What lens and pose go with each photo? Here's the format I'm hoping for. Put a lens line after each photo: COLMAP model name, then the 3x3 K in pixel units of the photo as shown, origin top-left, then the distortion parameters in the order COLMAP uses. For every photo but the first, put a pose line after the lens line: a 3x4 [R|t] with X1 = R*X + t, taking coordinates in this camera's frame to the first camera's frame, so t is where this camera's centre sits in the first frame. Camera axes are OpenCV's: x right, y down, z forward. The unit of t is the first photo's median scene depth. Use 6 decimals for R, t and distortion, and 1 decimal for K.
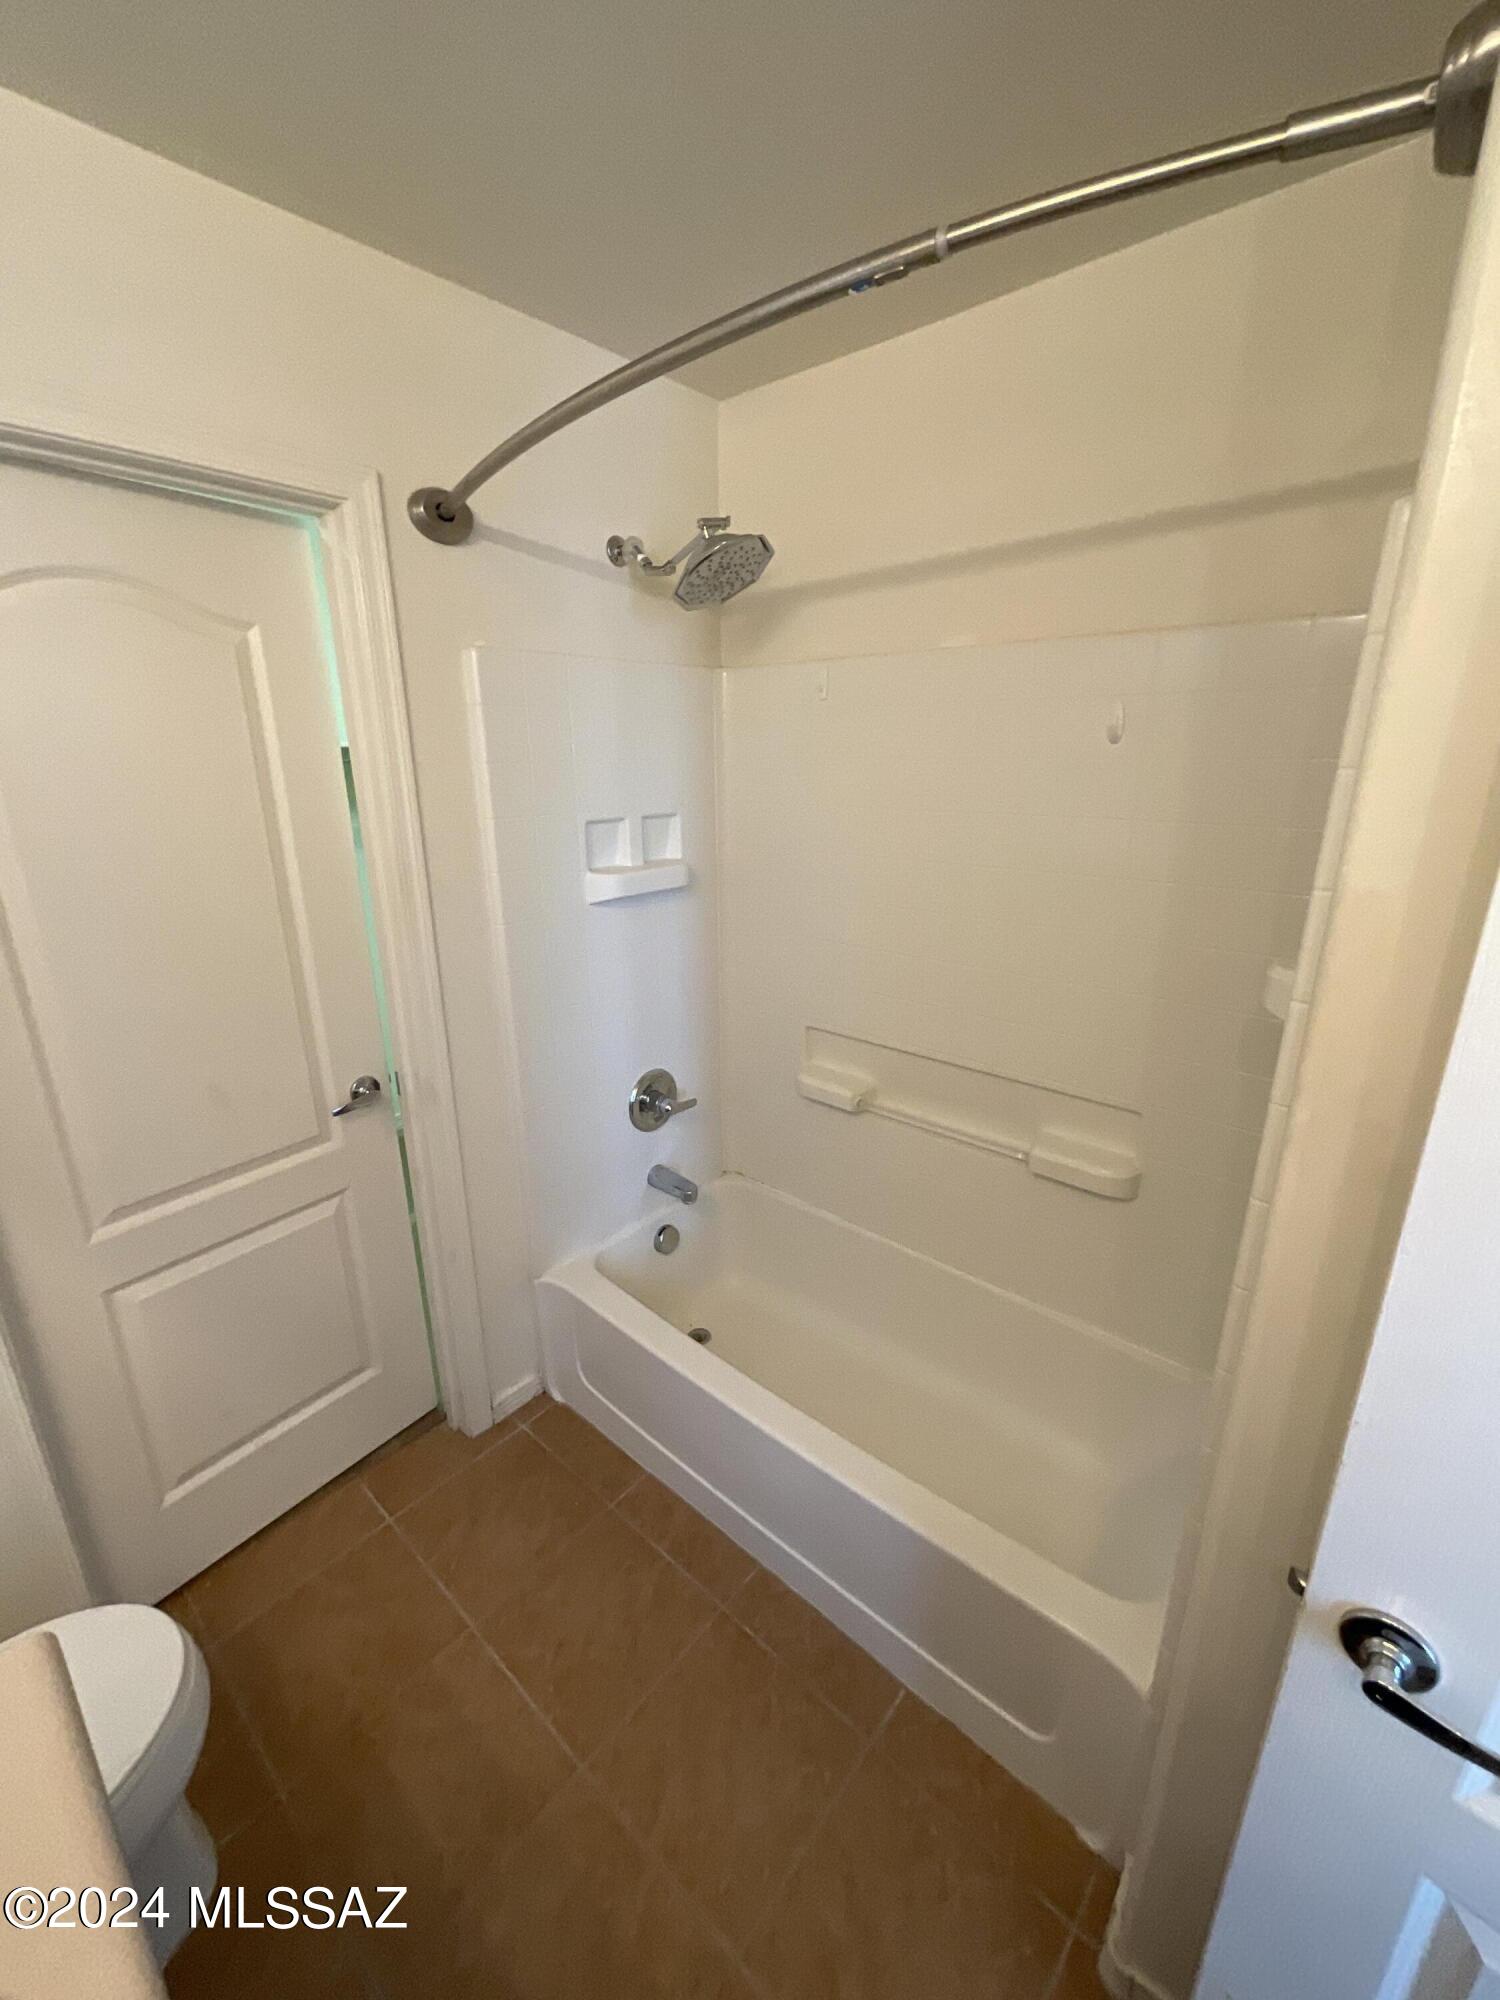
lens RADIAL K [[810.4, 0, 754.1], [0, 810.4, 1000.2], [0, 0, 1]] dist [-0.001764, 0.000686]
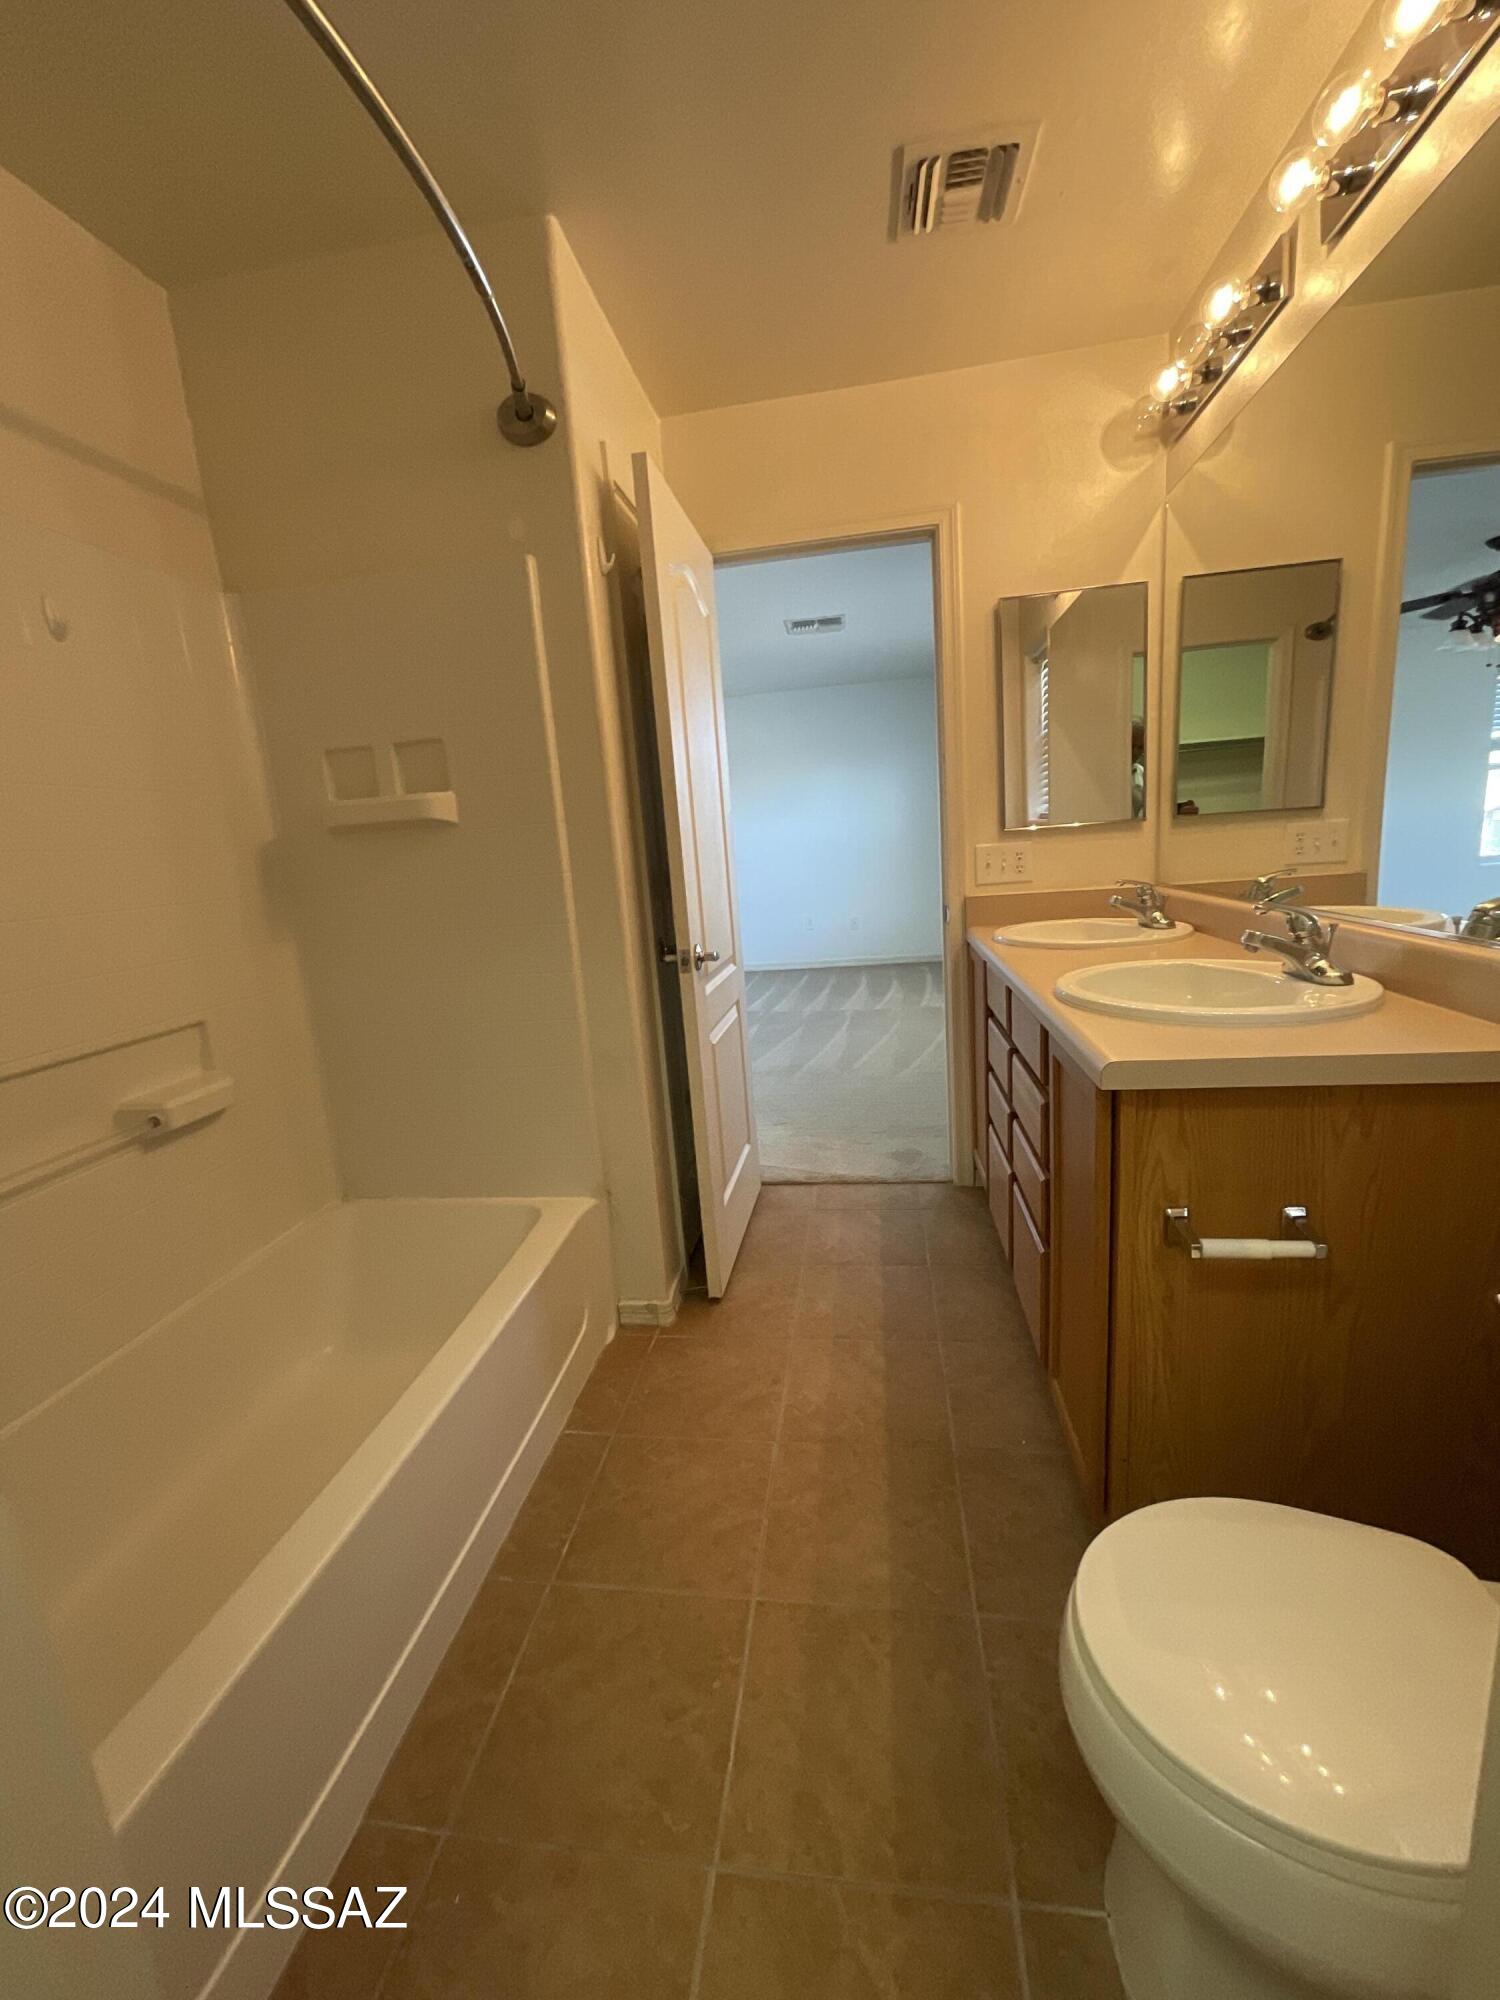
lens RADIAL K [[810.4, 0, 756.9], [0, 810.4, 1005.2], [0, 0, 1]] dist [-0.001764, 0.000686]
pose [[-0.555940, -0.123962, 0.821927, -0.869131], [0.303272, 0.890405, 0.339419, -0.015704], [-0.773923, 0.437964, -0.457417, 1.061342]]
